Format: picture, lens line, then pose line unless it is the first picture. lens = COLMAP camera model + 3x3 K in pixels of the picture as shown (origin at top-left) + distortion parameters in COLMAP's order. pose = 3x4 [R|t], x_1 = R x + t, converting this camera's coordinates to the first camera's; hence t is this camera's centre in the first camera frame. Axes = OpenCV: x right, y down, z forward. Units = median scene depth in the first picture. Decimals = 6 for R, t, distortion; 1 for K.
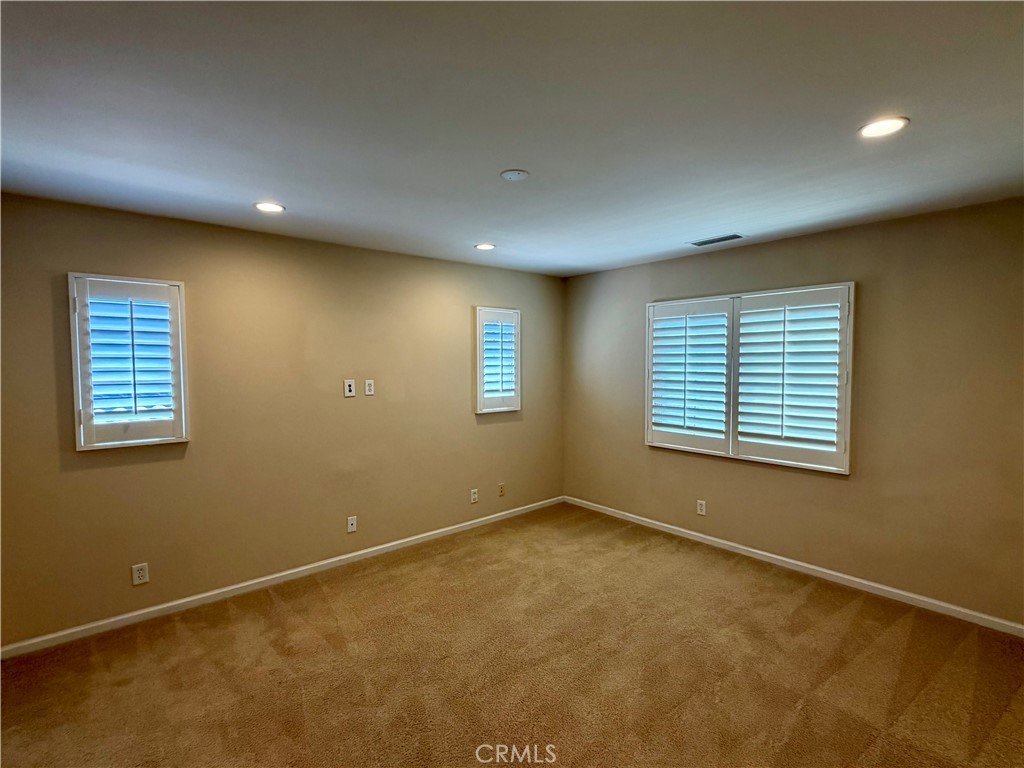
lens RADIAL K [[487.0, 0, 512.0], [0, 487.0, 384.0], [0, 0, 1]] dist [0.001083, 0.000064]
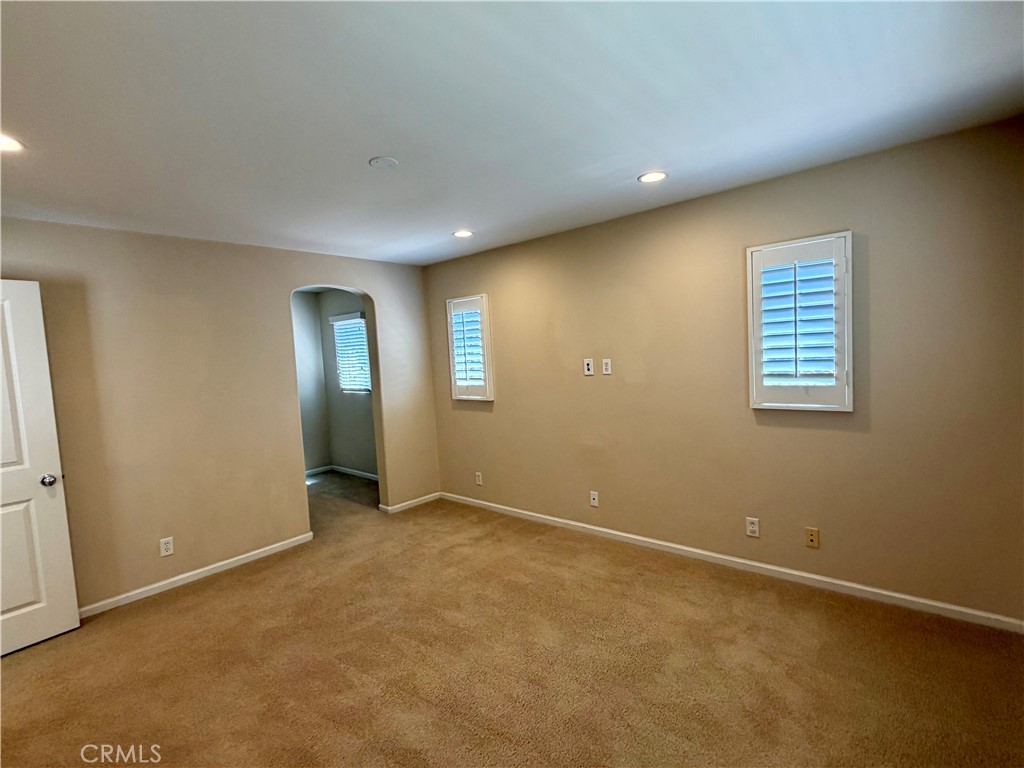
lens RADIAL K [[471.6, 0, 512.0], [0, 471.6, 384.0], [0, 0, 1]] dist [-0.000925, -0.000189]
pose [[0.157538, 0.057766, -0.985822, 0.623500], [0.001698, 0.998270, 0.058767, -0.014315], [0.987511, -0.010932, 0.157168, 0.681176]]
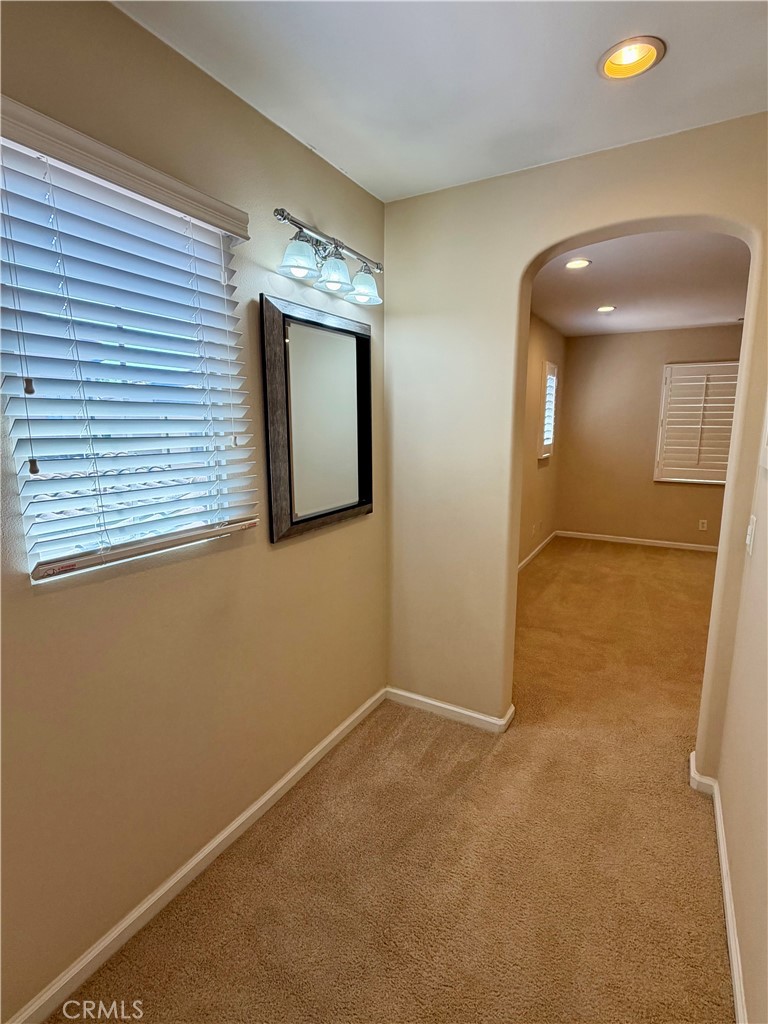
lens RADIAL K [[509.3, 0, 384.0], [0, 509.3, 512.0], [0, 0, 1]] dist [0.000164, 0.000112]
pose [[0.942176, -0.061607, 0.329406, -0.986891], [0.017805, 0.990771, 0.134372, 0.019096], [-0.334644, -0.120737, 0.934578, 0.000081]]
